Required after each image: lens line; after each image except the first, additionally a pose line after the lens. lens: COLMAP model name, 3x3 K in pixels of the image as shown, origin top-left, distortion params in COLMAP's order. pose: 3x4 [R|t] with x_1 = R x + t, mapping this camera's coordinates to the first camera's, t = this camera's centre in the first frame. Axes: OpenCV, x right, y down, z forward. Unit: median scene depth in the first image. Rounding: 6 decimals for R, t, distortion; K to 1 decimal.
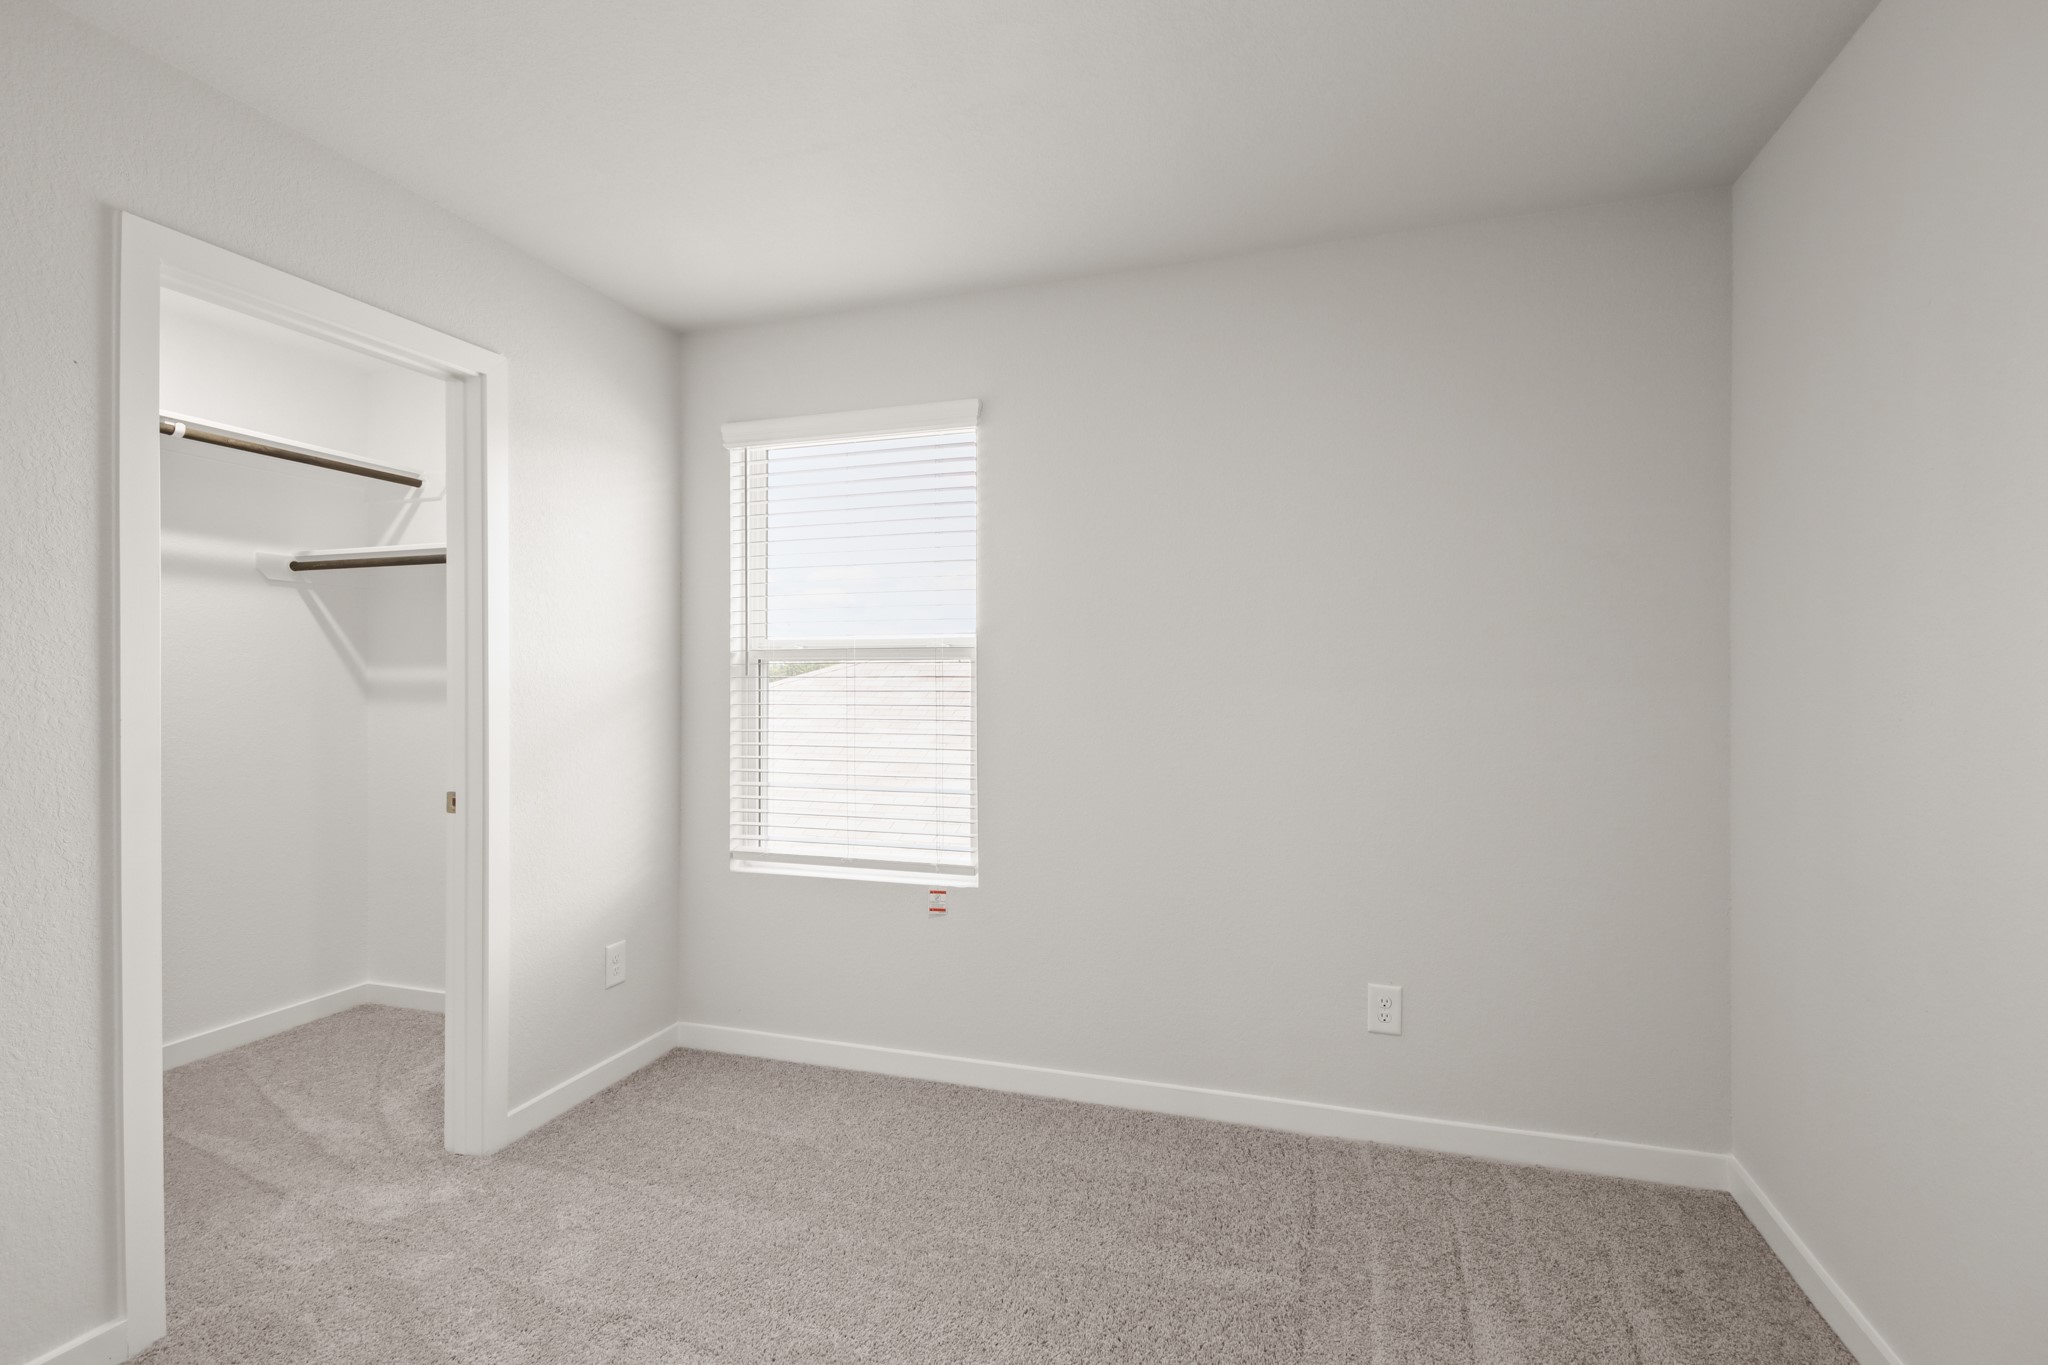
lens RADIAL K [[954.1, 0, 1023.7], [0, 954.1, 675.1], [0, 0, 1]] dist [0.017190, -0.012032]
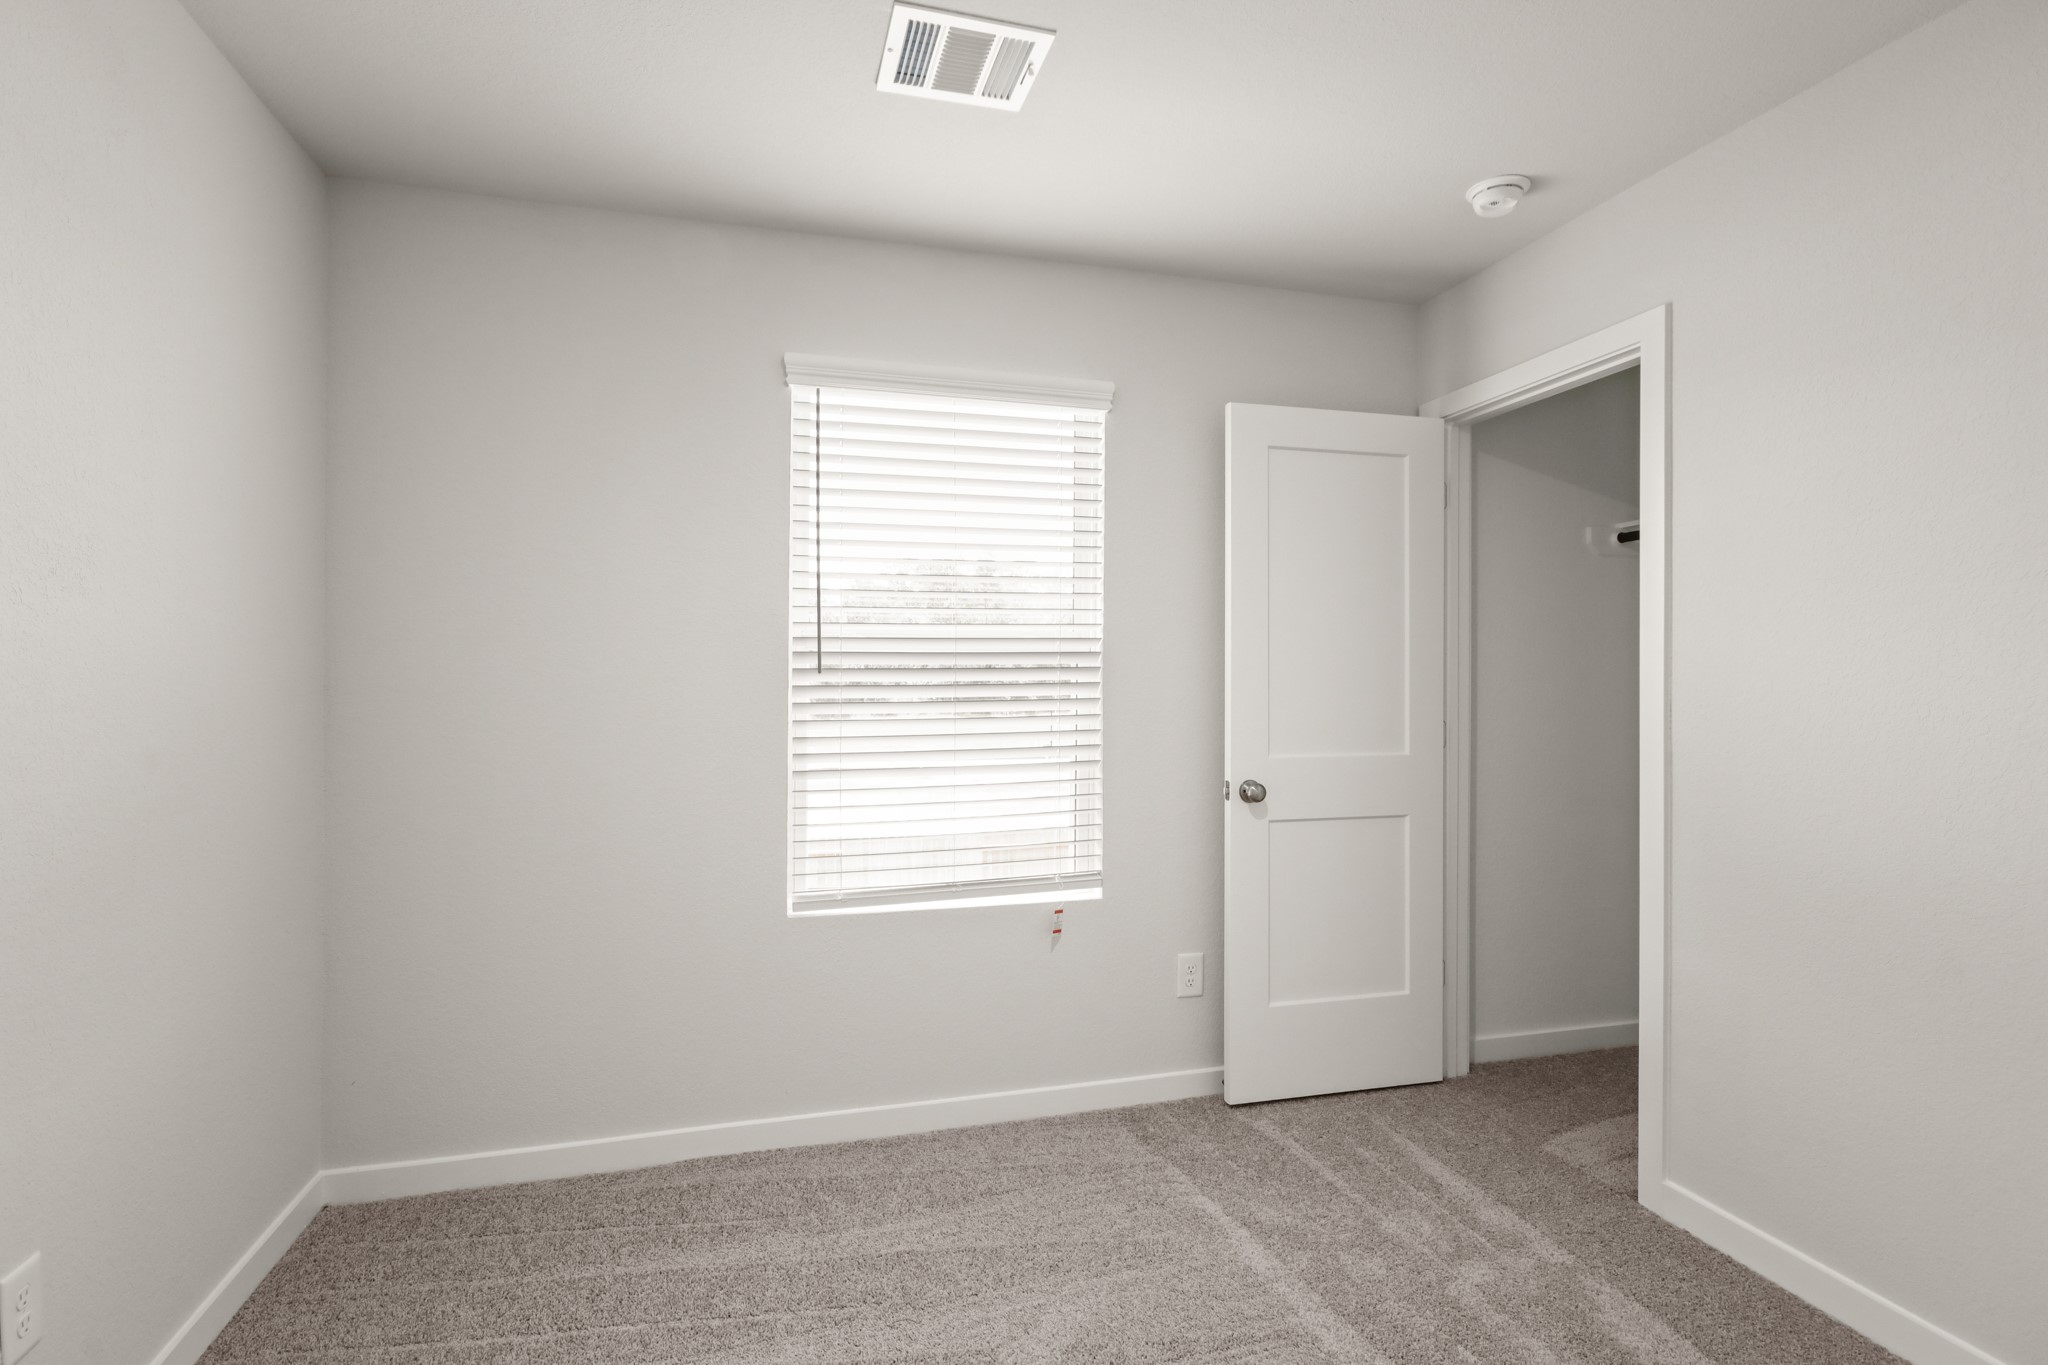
lens RADIAL K [[981.5, 0, 1024.0], [0, 981.5, 682.5], [0, 0, 1]] dist [0.020527, 0.000487]
pose [[0.829847, 0.003360, 0.557981, -0.620926], [-0.005624, 0.999981, 0.002343, 0.005426], [-0.557963, -0.005082, 0.829850, 0.229114]]
